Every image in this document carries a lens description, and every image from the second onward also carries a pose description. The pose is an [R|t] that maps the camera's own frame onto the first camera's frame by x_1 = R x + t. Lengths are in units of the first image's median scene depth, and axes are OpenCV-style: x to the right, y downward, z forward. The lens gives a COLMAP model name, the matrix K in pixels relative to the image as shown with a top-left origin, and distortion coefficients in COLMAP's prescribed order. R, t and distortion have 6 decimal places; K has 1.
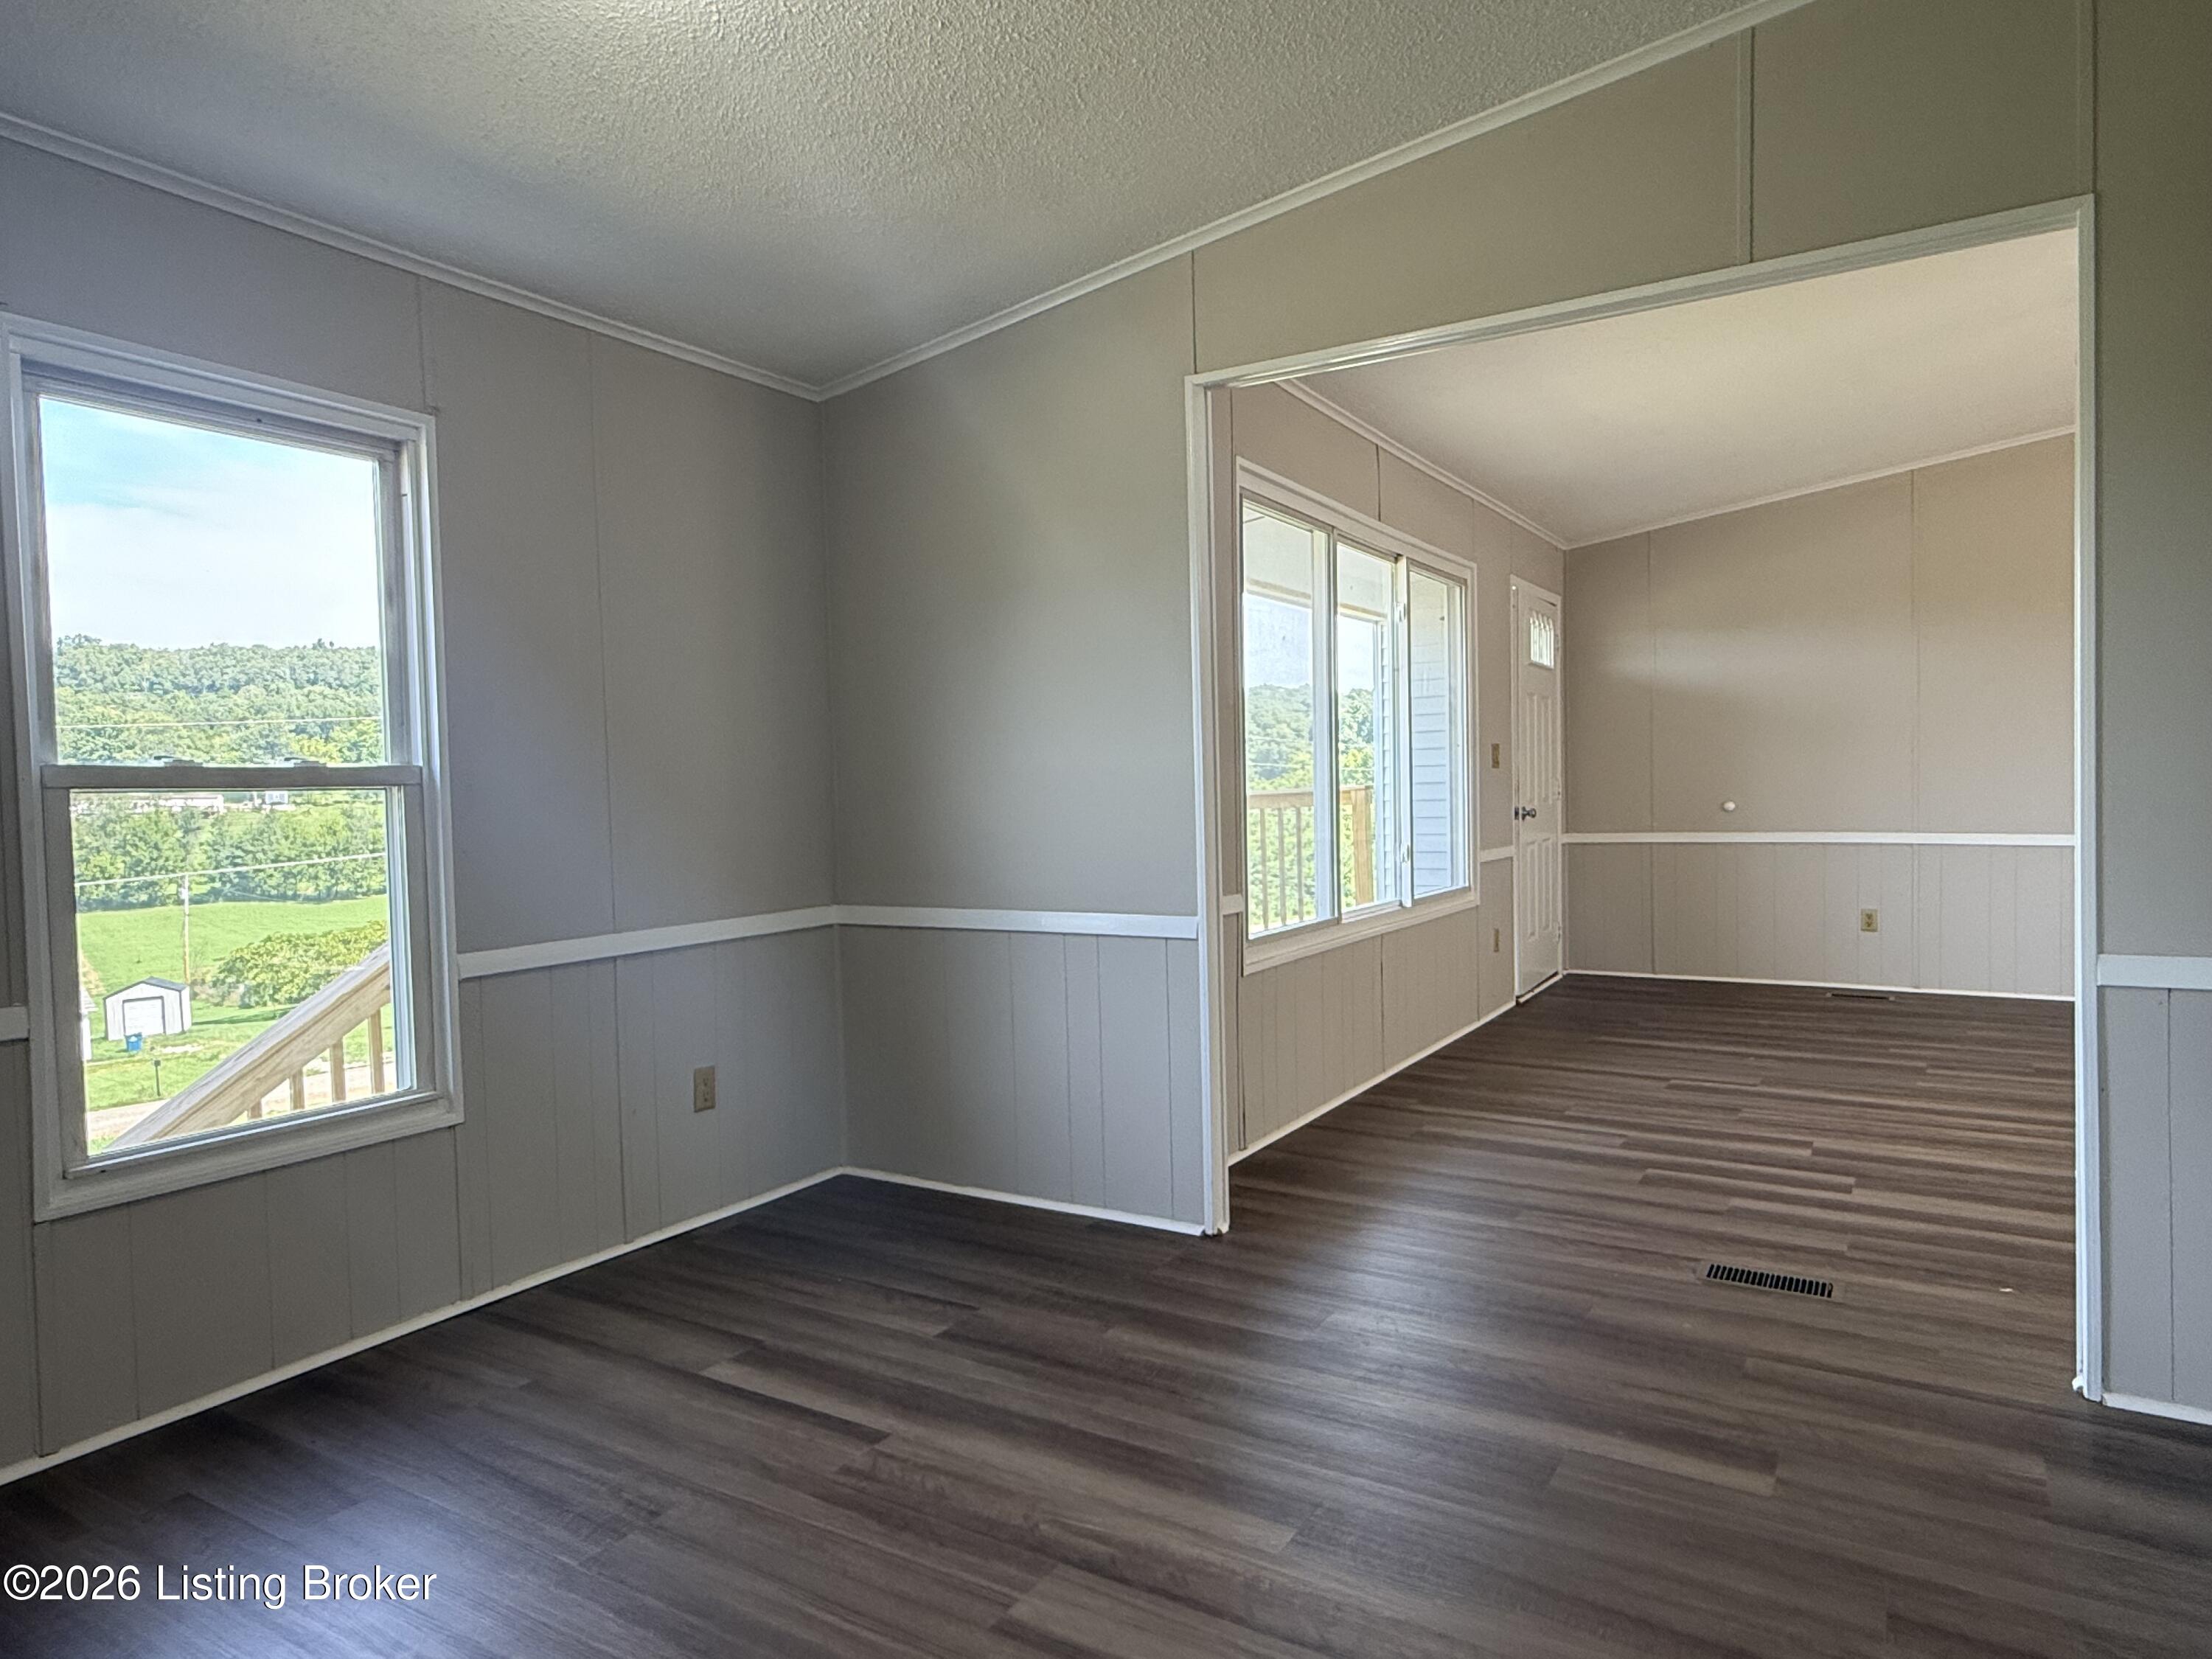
lens RADIAL K [[1330.5, 0, 1106.0], [0, 1330.5, 829.5], [0, 0, 1]] dist [-0.000436, 0.001139]
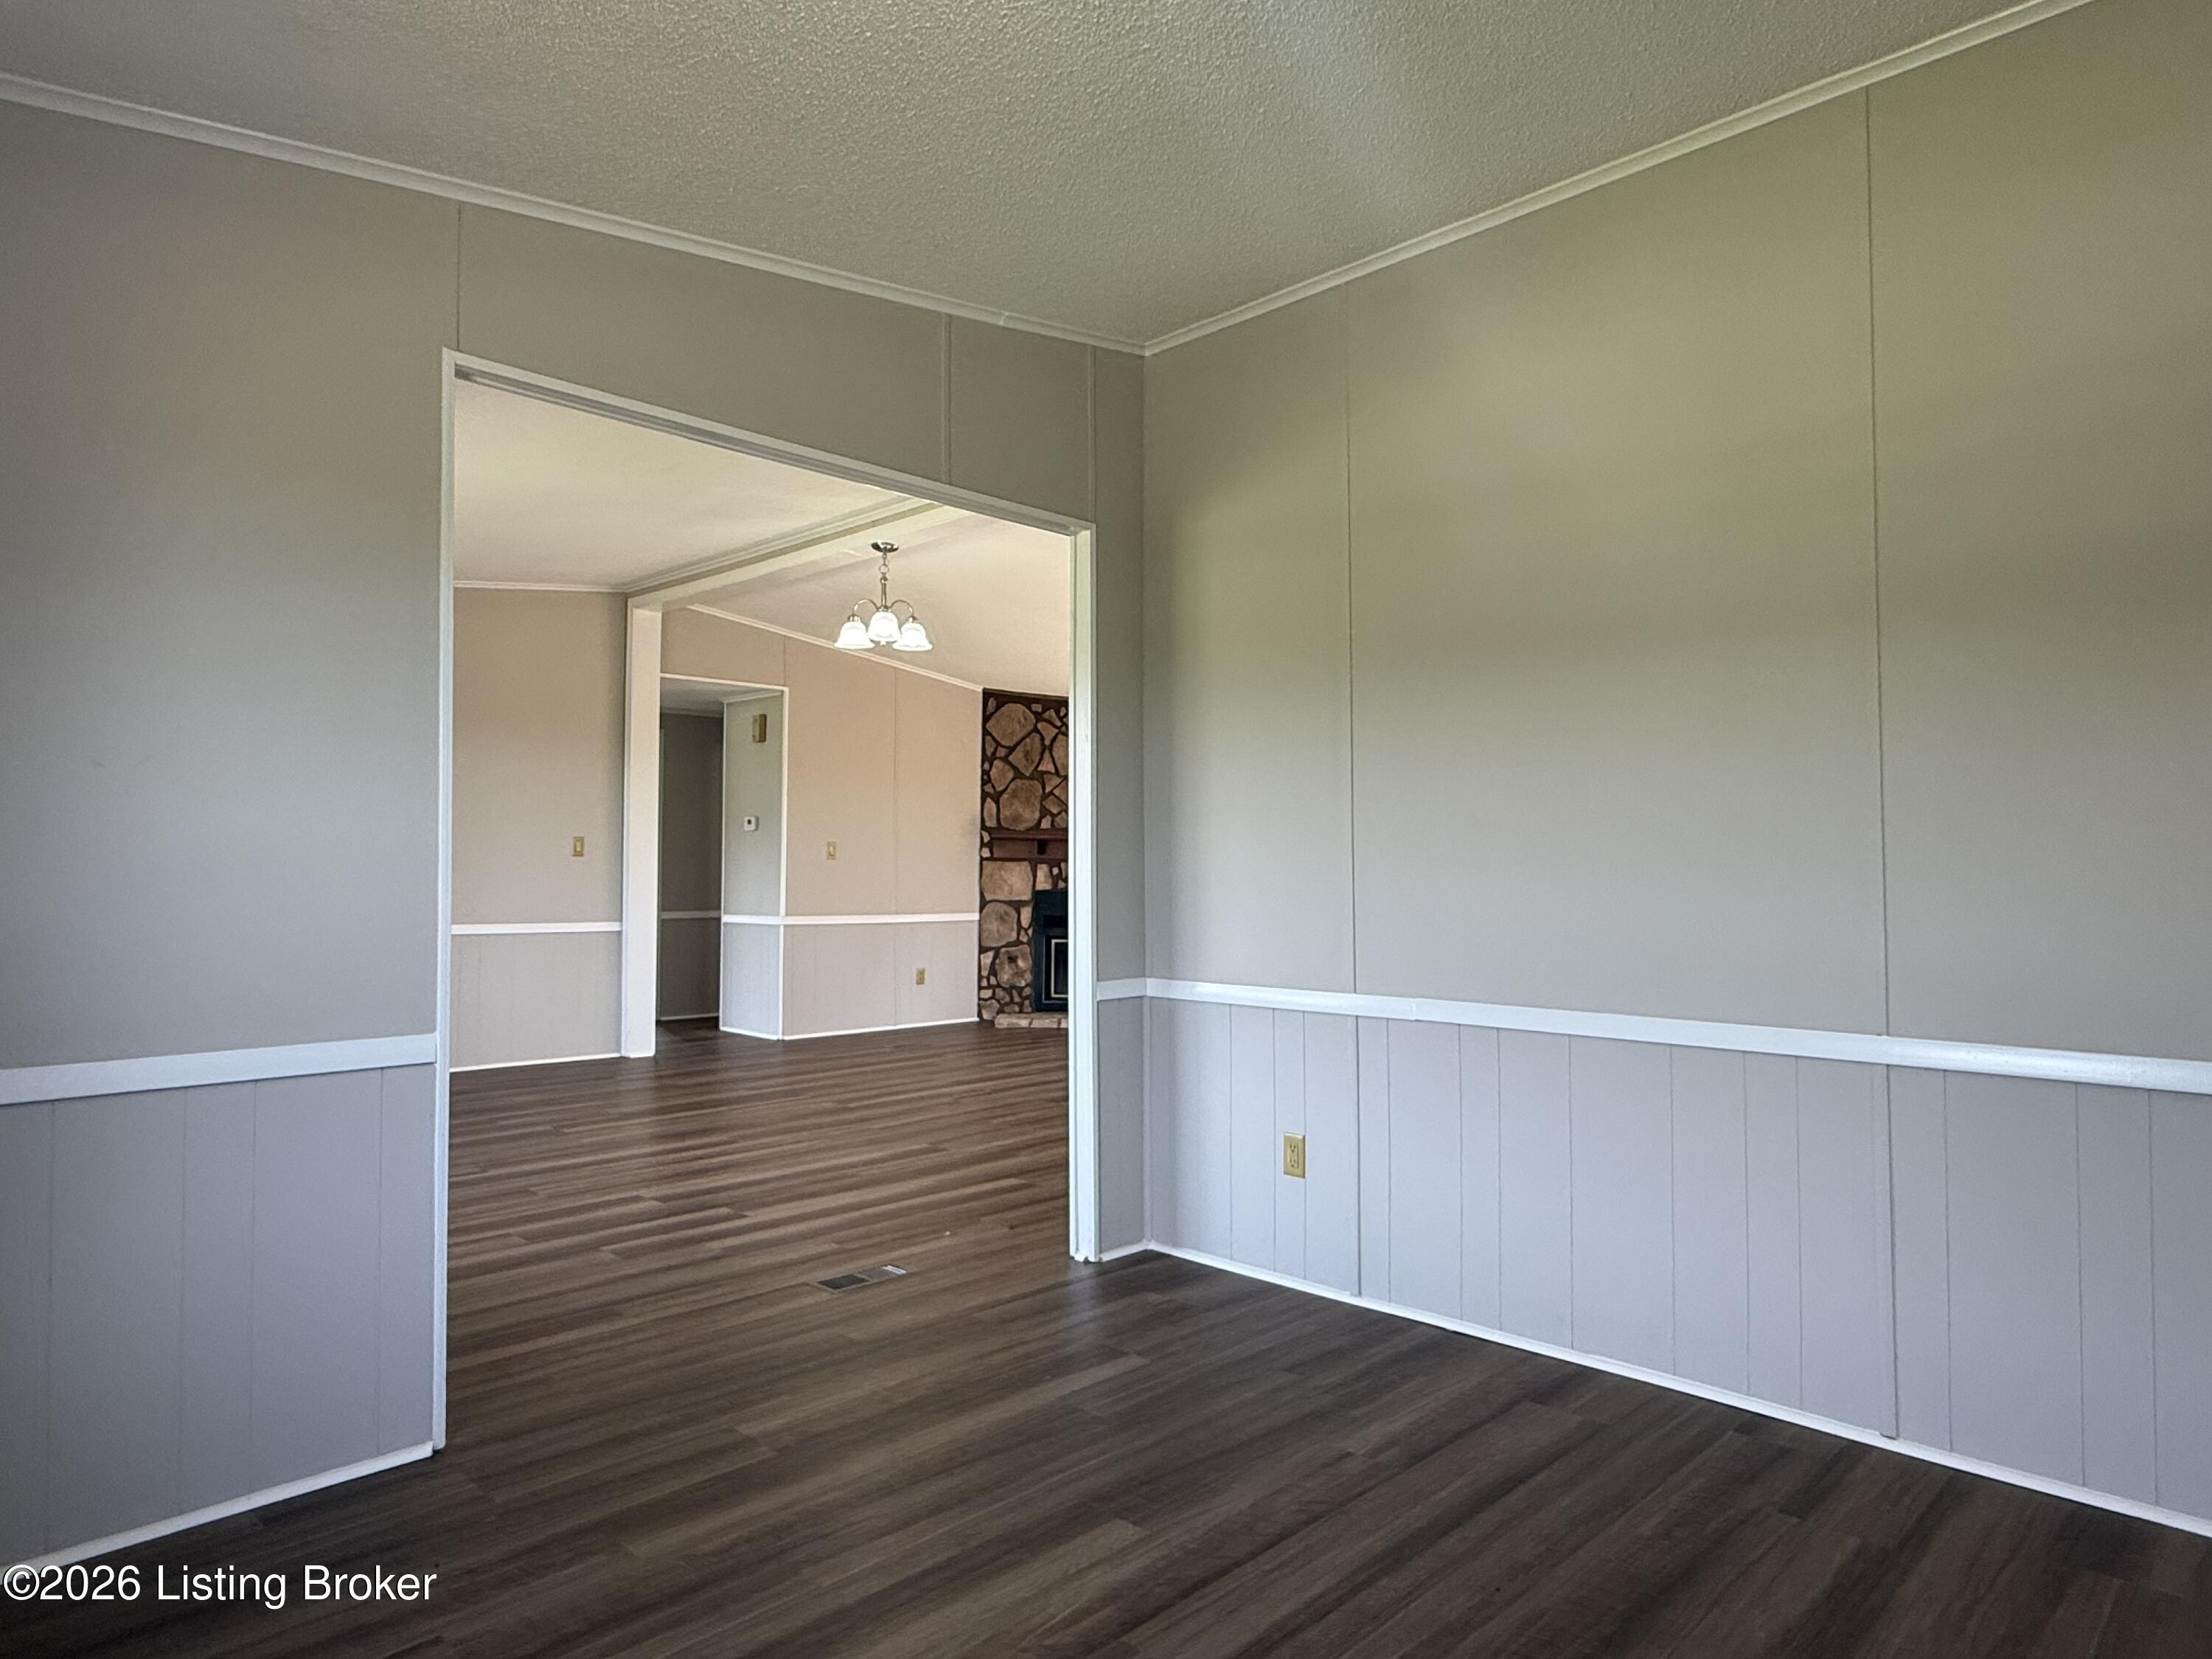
lens RADIAL K [[1330.5, 0, 1106.0], [0, 1330.5, 829.5], [0, 0, 1]] dist [-0.000436, 0.001139]
pose [[0.221453, 0.049710, 0.973903, -0.668455], [0.024225, 0.998111, -0.056454, 0.000986], [-0.974870, 0.036095, 0.219830, 0.494250]]
